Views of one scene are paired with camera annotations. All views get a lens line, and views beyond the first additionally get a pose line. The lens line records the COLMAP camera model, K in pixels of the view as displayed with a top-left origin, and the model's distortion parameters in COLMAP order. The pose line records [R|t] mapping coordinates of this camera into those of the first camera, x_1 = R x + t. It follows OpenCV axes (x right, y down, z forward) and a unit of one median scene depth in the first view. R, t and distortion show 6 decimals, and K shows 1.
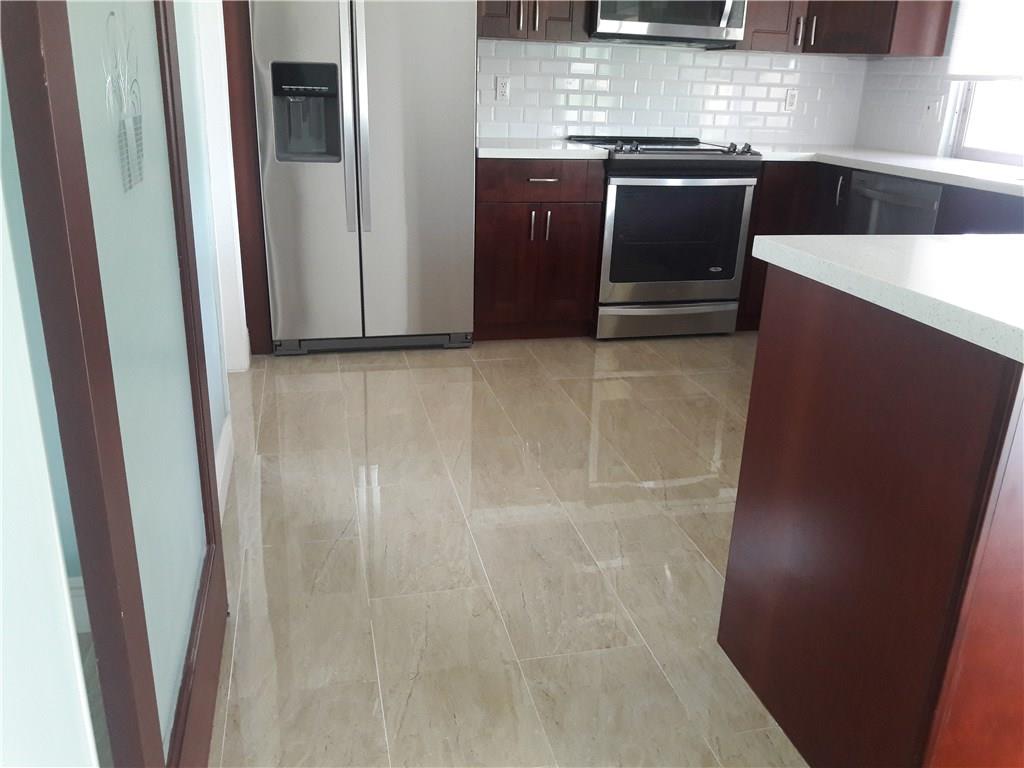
lens RADIAL K [[844.7, 0, 512.0], [0, 844.7, 384.0], [0, 0, 1]] dist [0.081502, -0.142301]
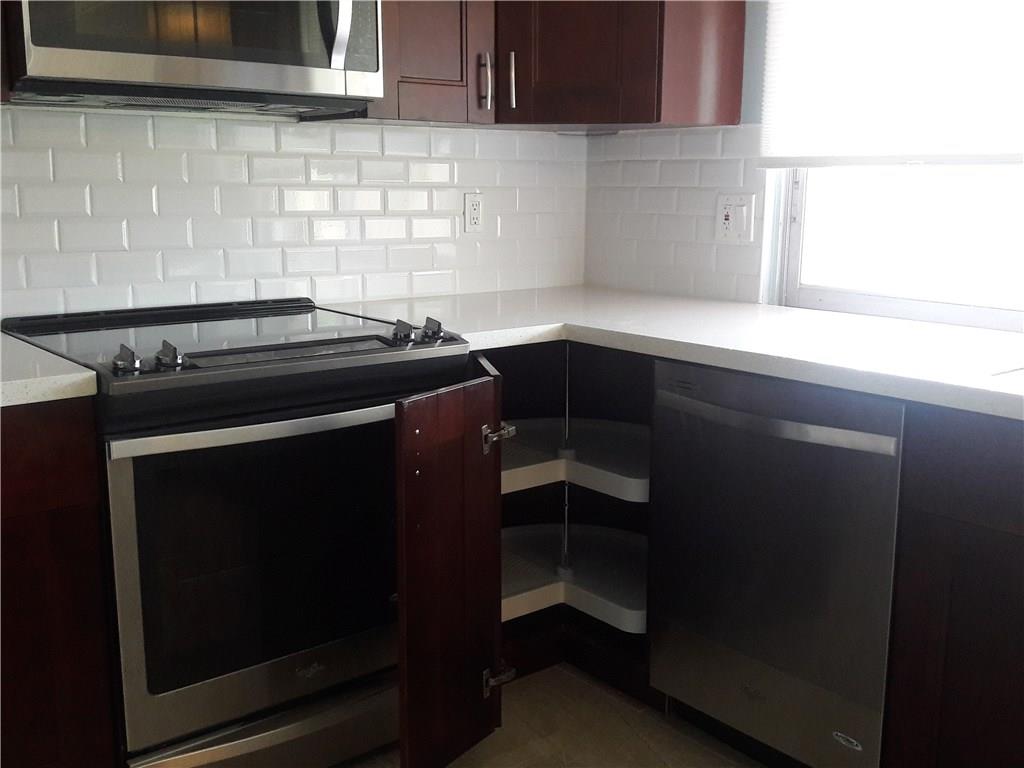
lens RADIAL K [[1043.6, 0, 512.0], [0, 1043.6, 384.0], [0, 0, 1]] dist [0.120815, -0.289707]
pose [[0.906071, -0.114231, 0.407414, 0.086547], [0.170142, 0.979956, -0.103627, -0.183006], [-0.387410, 0.163212, 0.907345, 0.489461]]
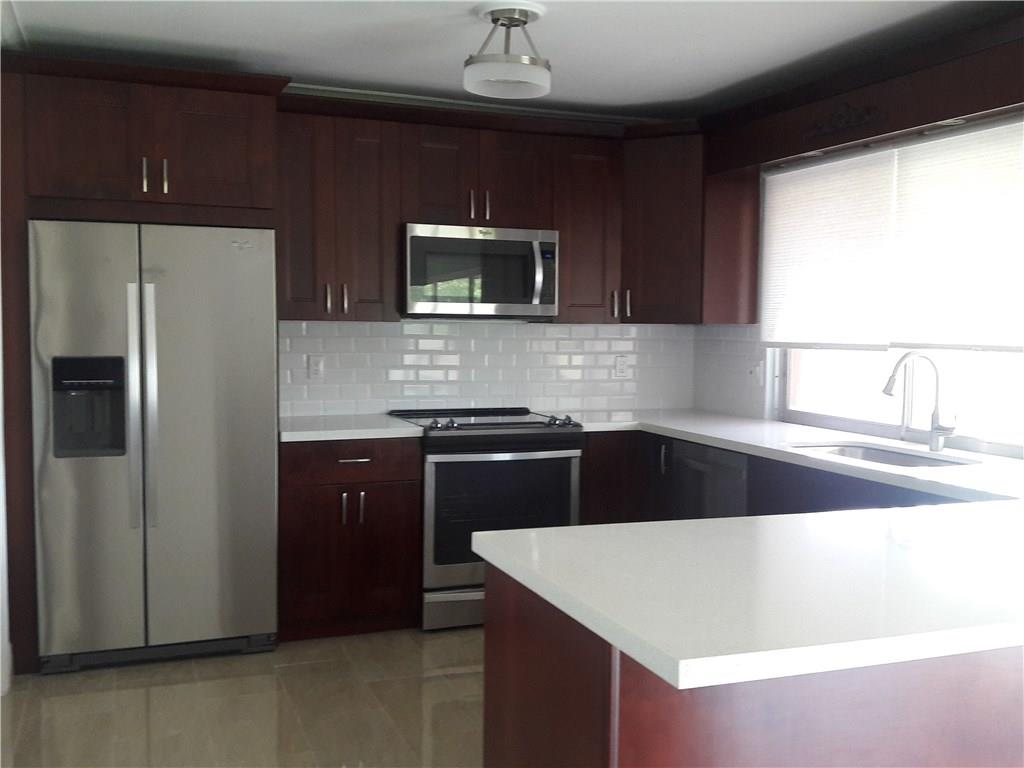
lens RADIAL K [[1043.6, 0, 512.0], [0, 1043.6, 384.0], [0, 0, 1]] dist [0.120815, -0.289707]
pose [[0.993737, -0.033003, 0.106755, 0.085326], [0.060957, 0.960818, -0.270395, 0.001839], [-0.093649, 0.275209, 0.956812, -0.142638]]
